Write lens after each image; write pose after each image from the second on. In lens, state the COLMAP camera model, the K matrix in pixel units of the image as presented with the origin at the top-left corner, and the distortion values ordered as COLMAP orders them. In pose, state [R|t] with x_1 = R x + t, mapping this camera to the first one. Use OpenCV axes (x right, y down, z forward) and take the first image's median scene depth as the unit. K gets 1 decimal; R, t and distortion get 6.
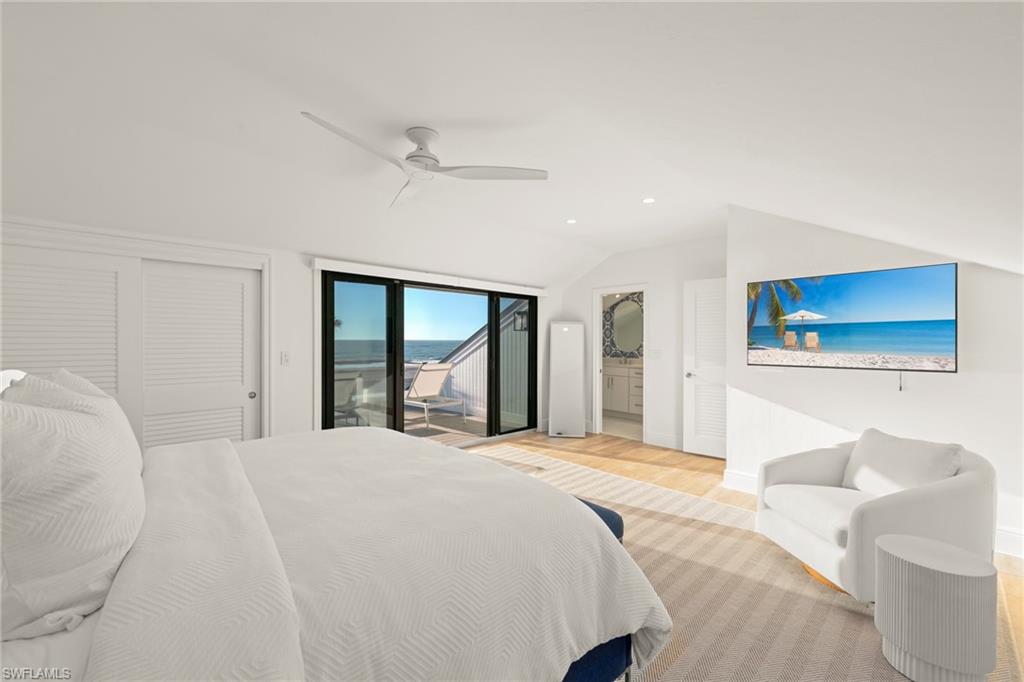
lens RADIAL K [[423.0, 0, 509.7], [0, 423.0, 347.6], [0, 0, 1]] dist [0.002346, -0.001025]
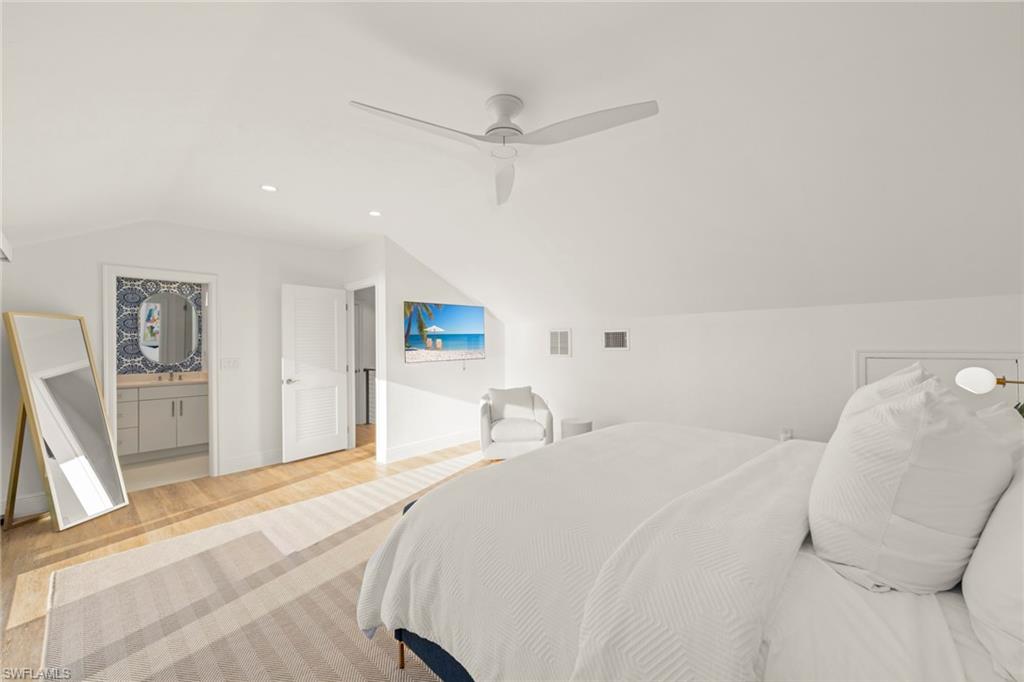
lens RADIAL K [[404.7, 0, 515.7], [0, 404.7, 331.4], [0, 0, 1]] dist [0.002593, 0.000101]
pose [[-0.090950, 0.025512, 0.995529, -0.754994], [0.027796, 0.999347, -0.023070, -0.019540], [-0.995467, 0.025574, -0.091600, 0.765334]]
